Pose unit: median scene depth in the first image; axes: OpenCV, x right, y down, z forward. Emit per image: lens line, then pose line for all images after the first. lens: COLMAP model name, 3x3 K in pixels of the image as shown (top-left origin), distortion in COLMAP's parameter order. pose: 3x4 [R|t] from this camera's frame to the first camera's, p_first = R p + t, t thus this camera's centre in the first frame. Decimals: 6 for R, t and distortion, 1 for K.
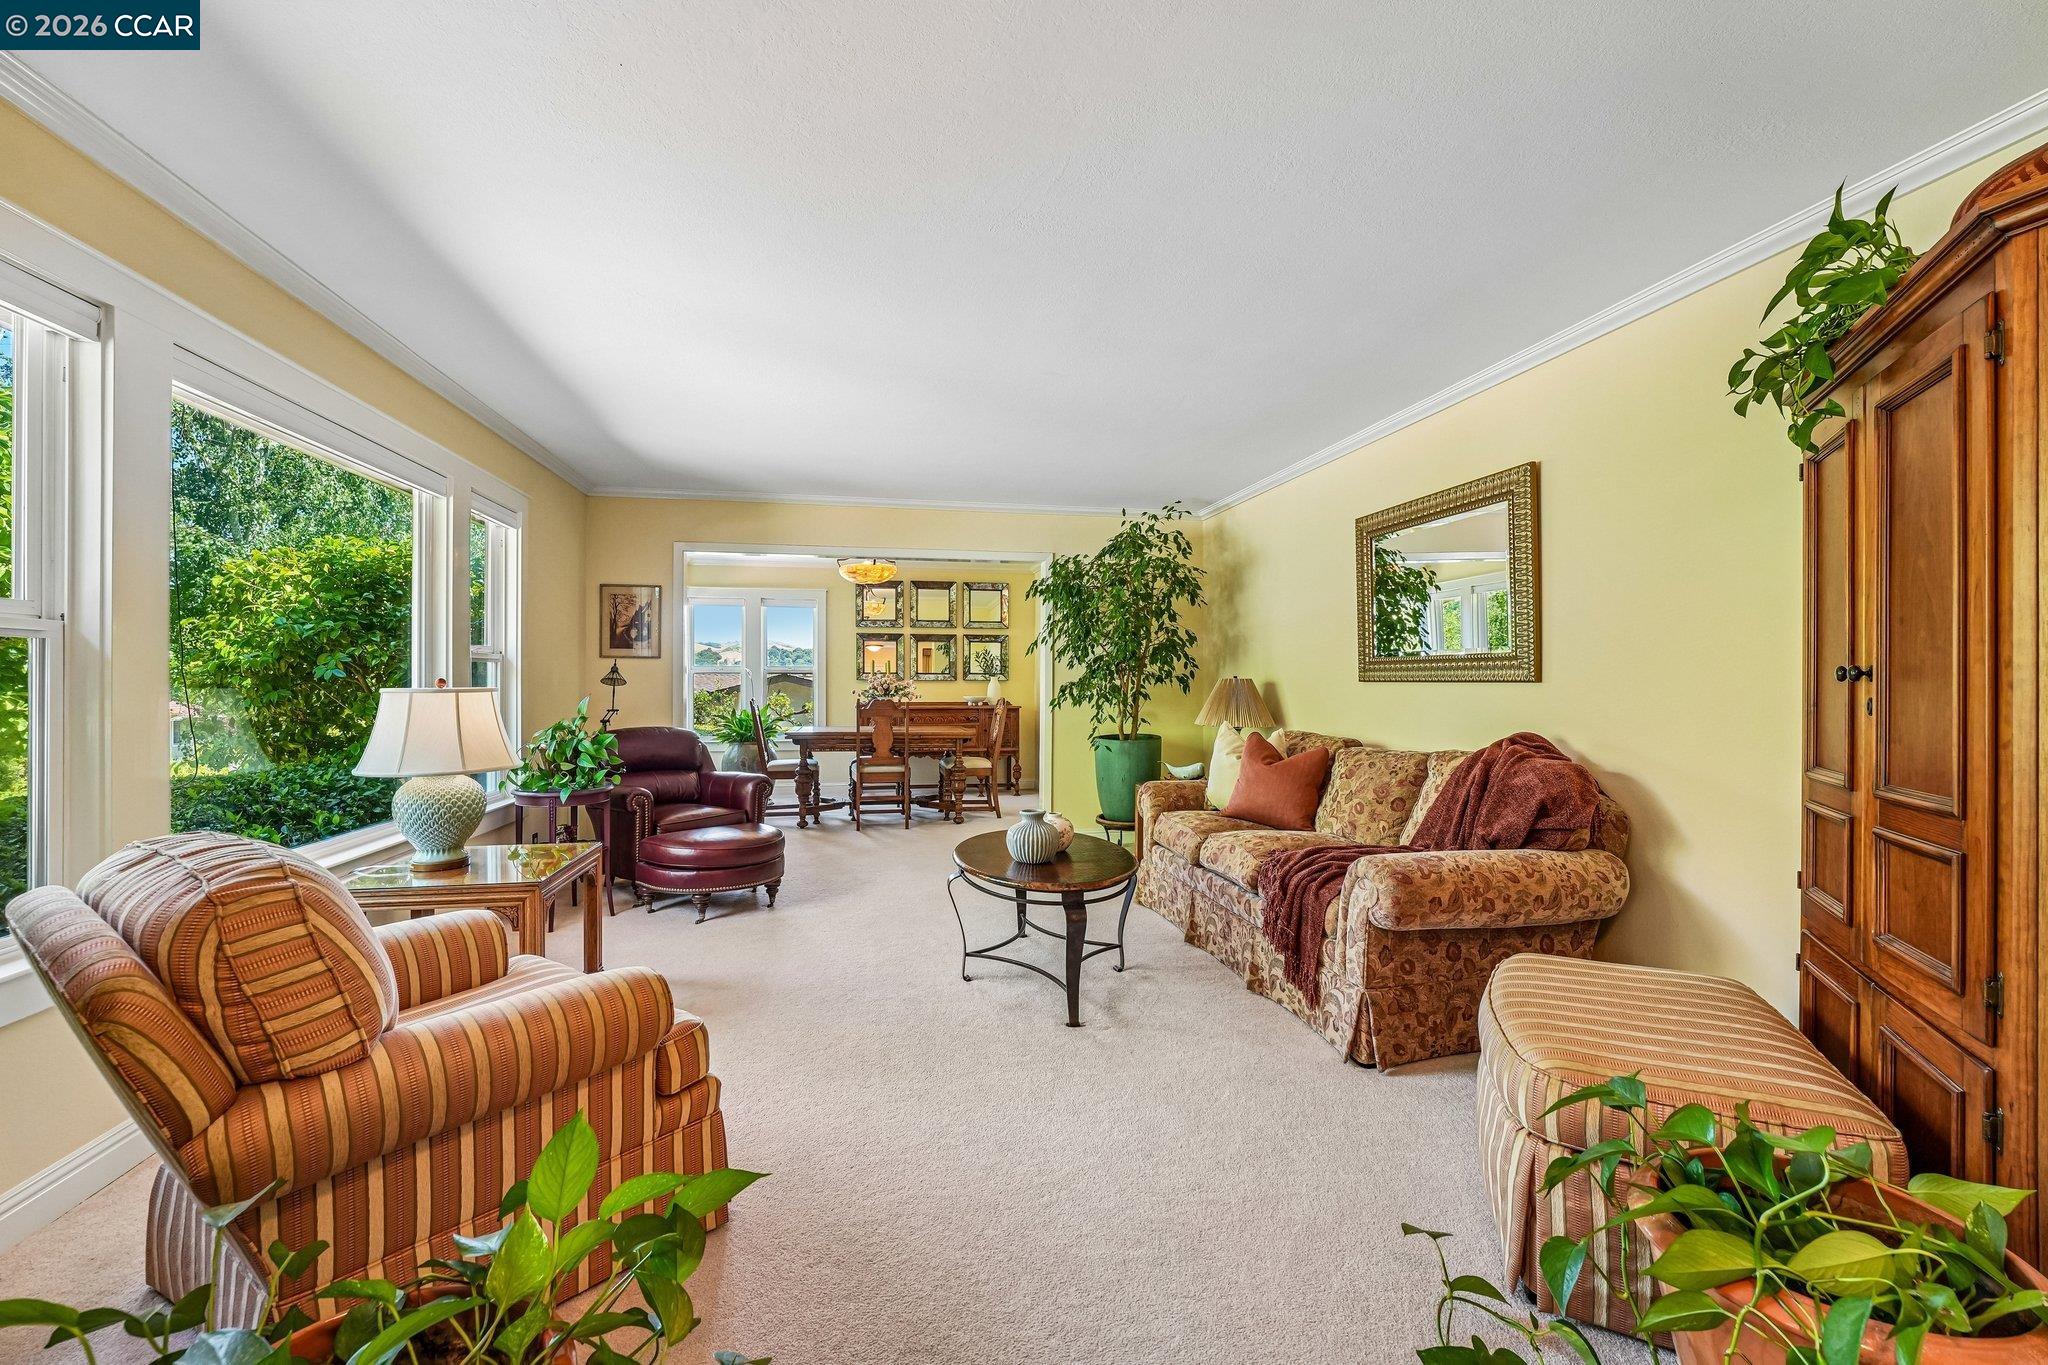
lens RADIAL K [[828.6, 0, 1012.8], [0, 828.6, 678.5], [0, 0, 1]] dist [-0.020871, 0.004285]
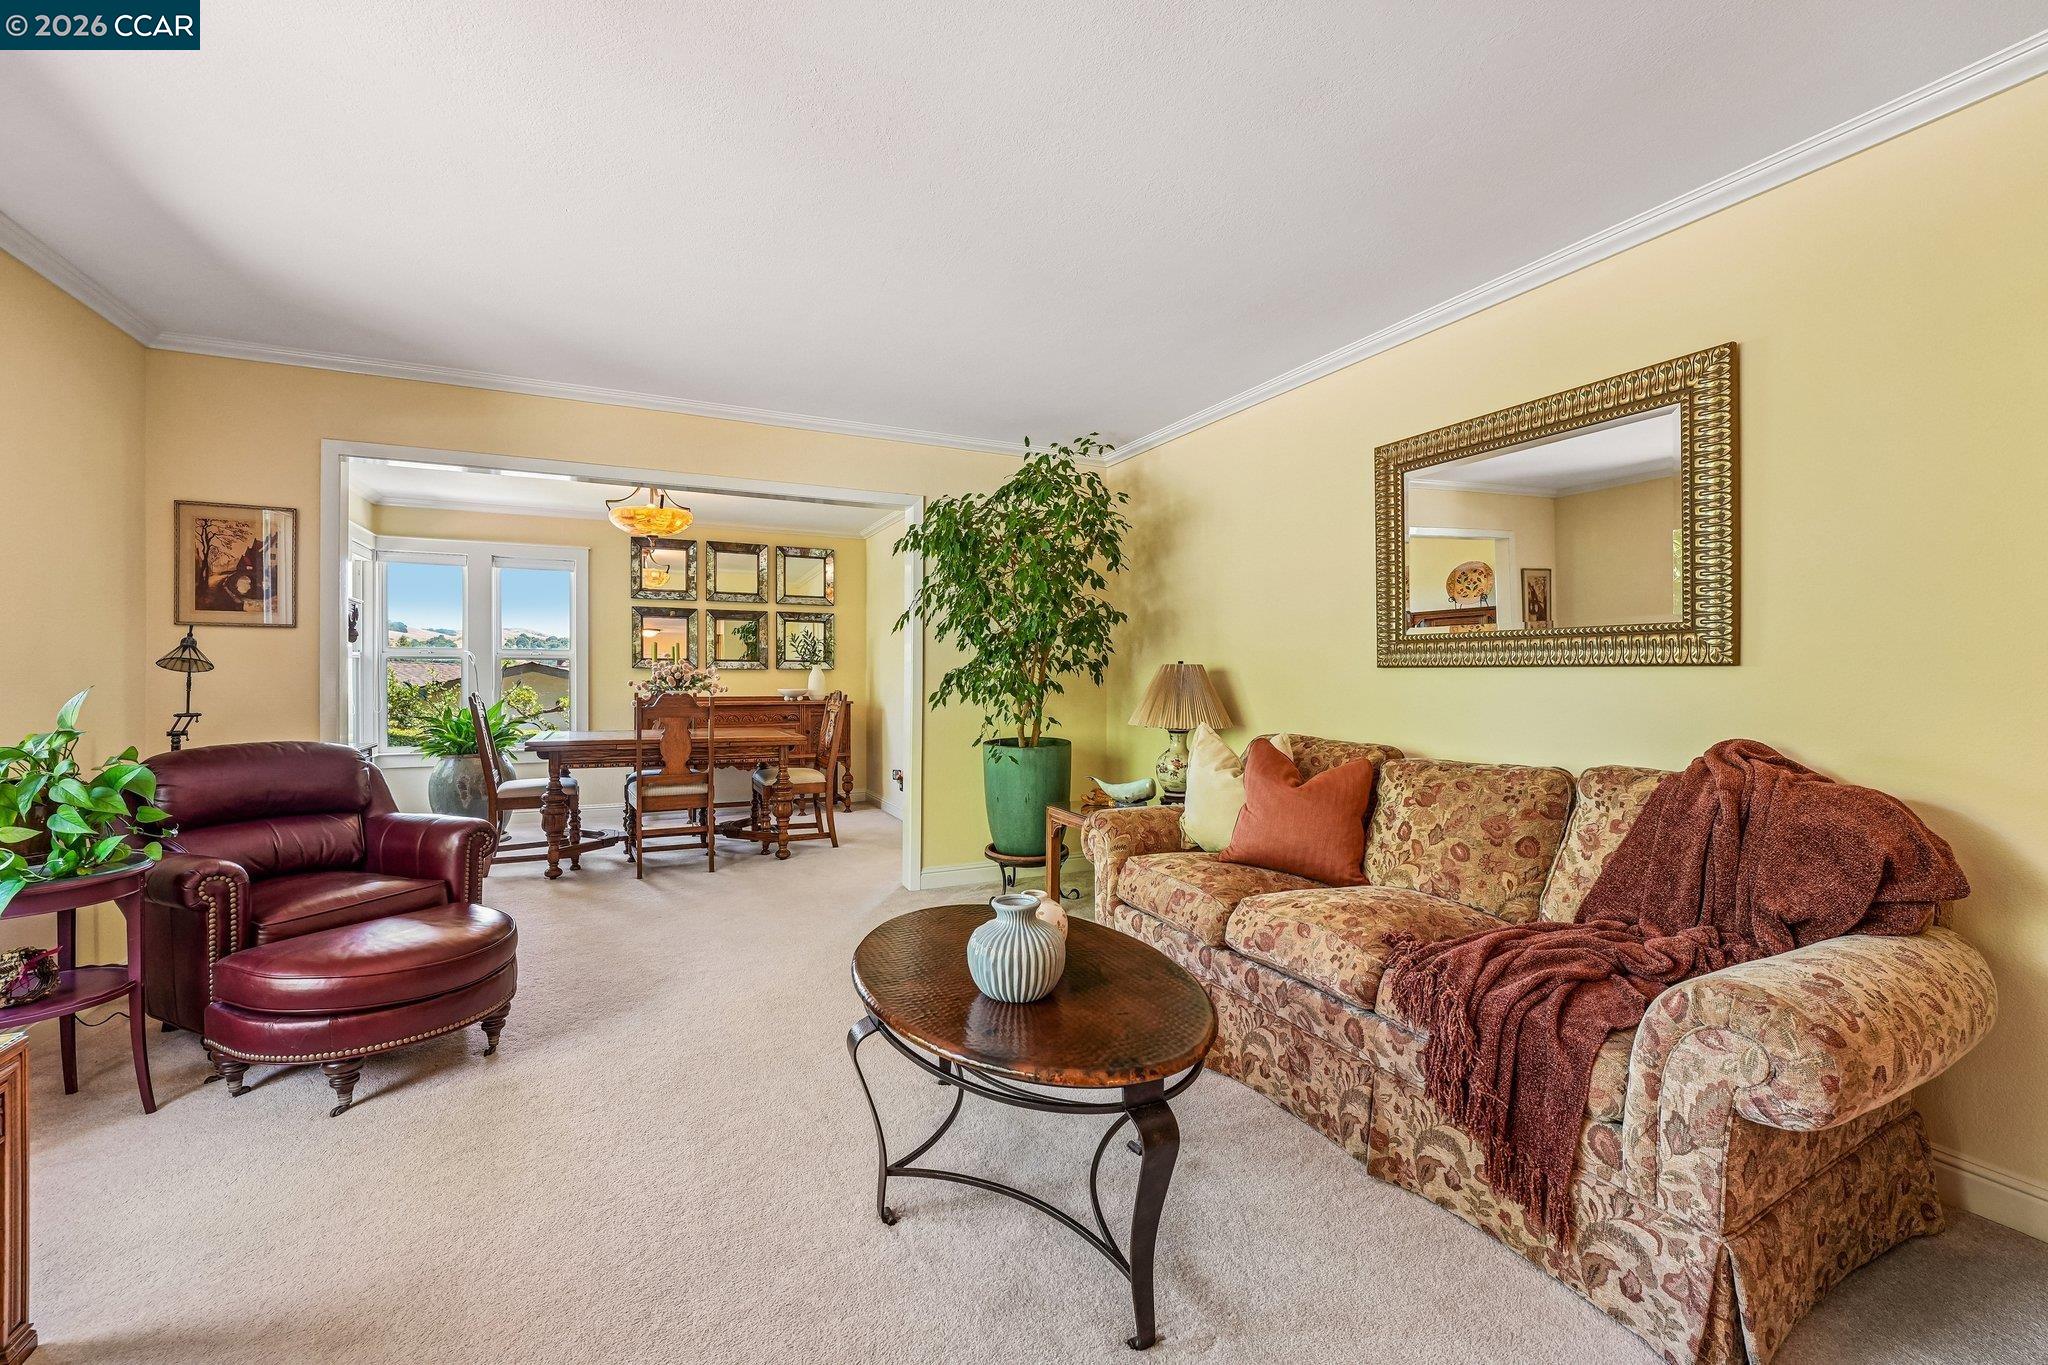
lens RADIAL K [[828.6, 0, 1012.8], [0, 828.6, 678.5], [0, 0, 1]] dist [-0.020871, 0.004285]
pose [[0.967298, 0.000255, 0.253641, -0.066583], [-0.002520, 0.999960, 0.008603, 0.006308], [-0.253629, -0.008961, 0.967260, 0.277500]]
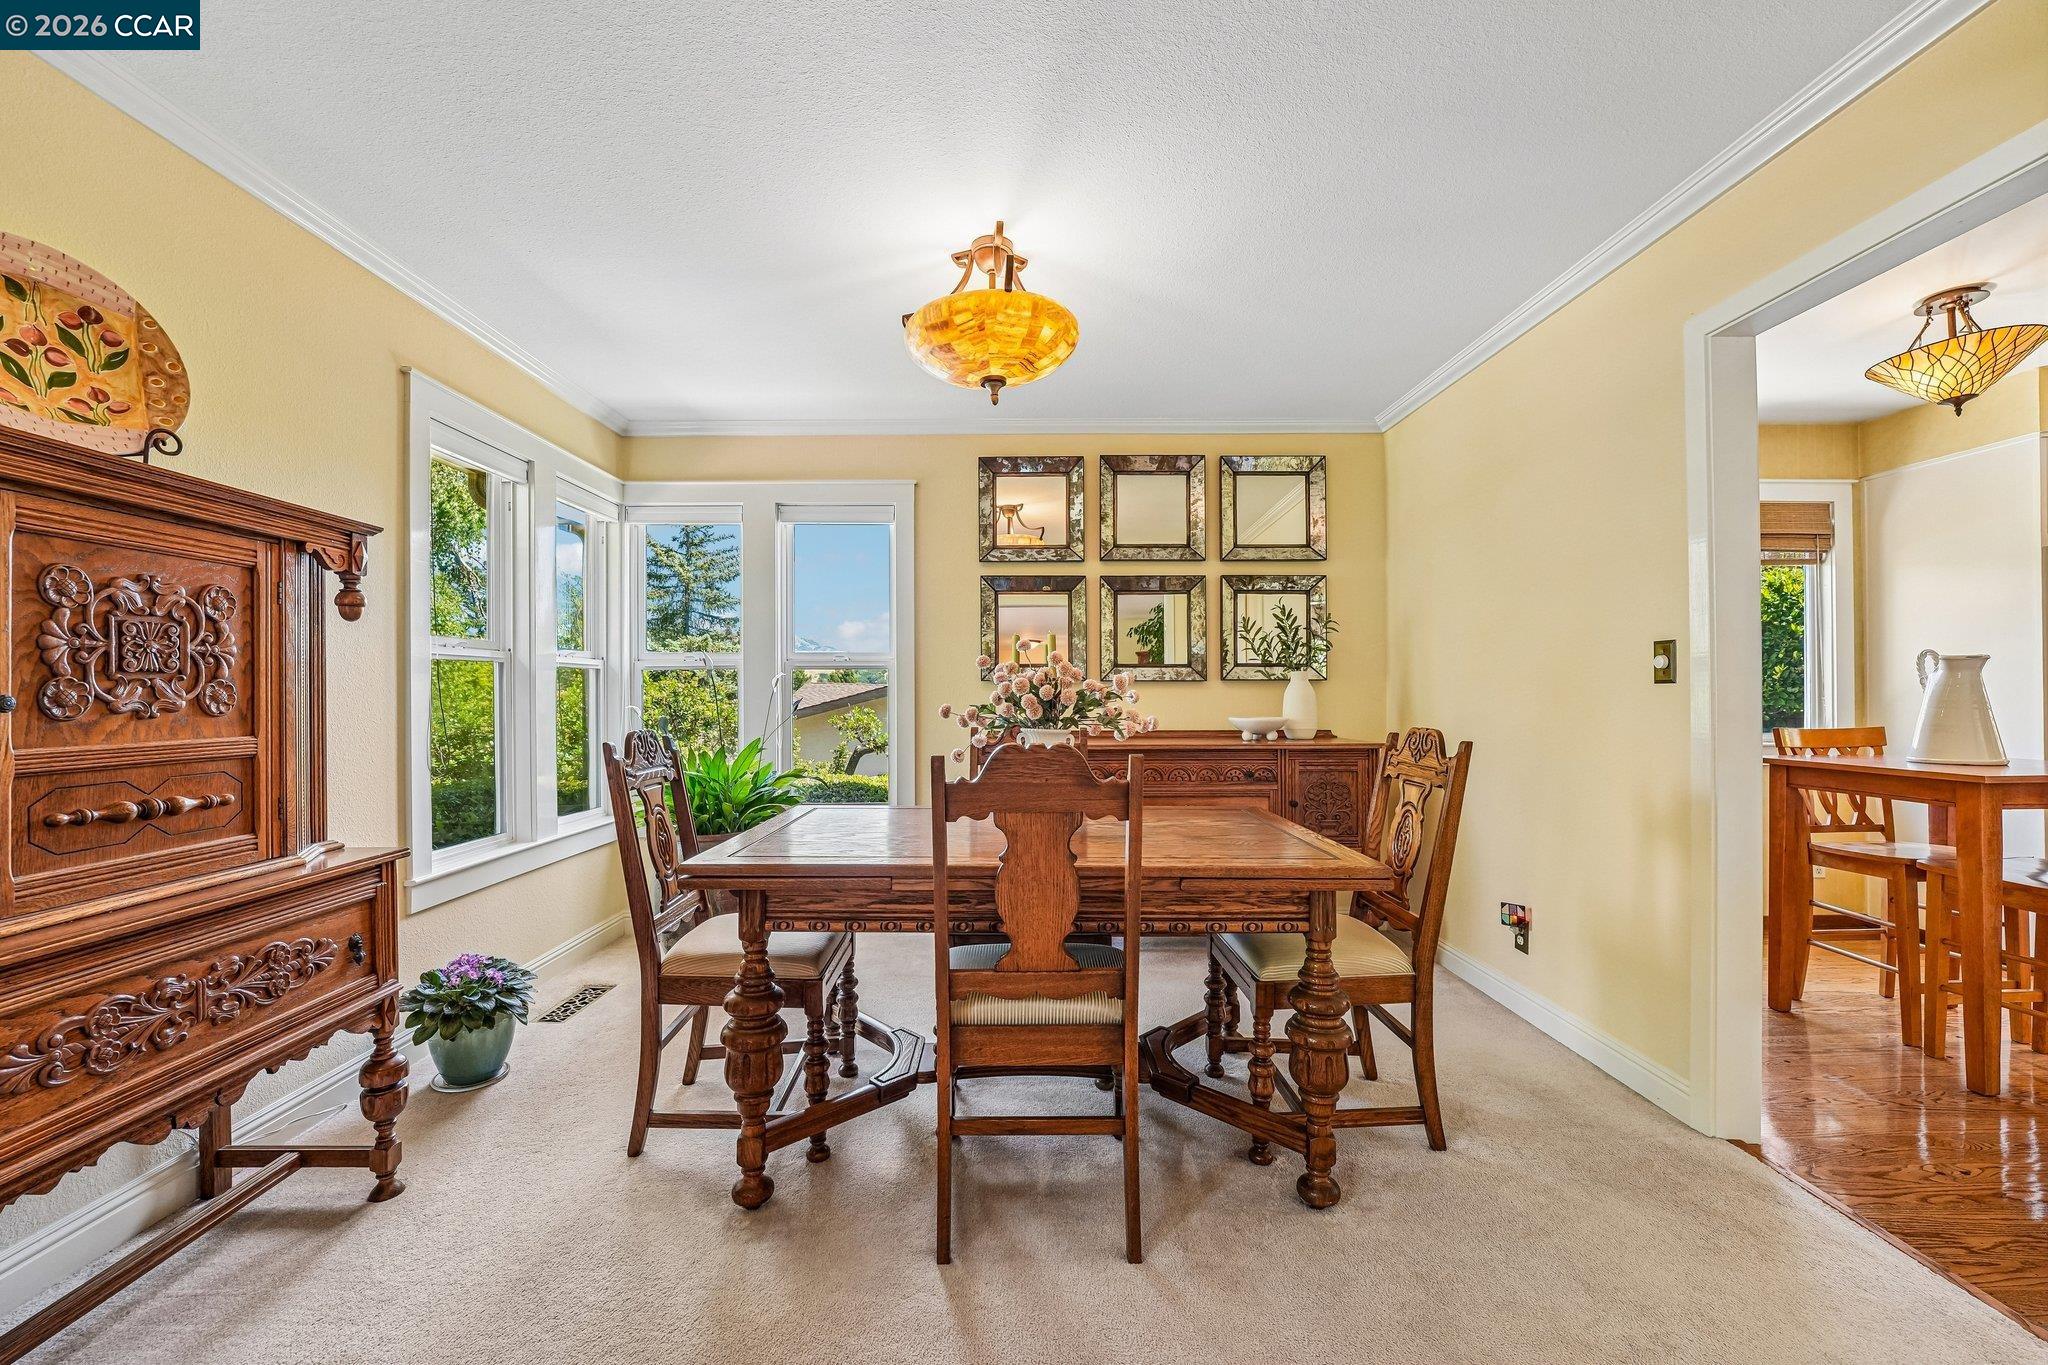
lens RADIAL K [[828.6, 0, 1012.8], [0, 828.6, 678.5], [0, 0, 1]] dist [-0.020871, 0.004285]
pose [[0.982210, -0.006935, -0.187655, -0.138392], [0.005025, 0.999931, -0.010652, 0.008864], [0.187716, 0.009520, 0.982177, 0.887452]]
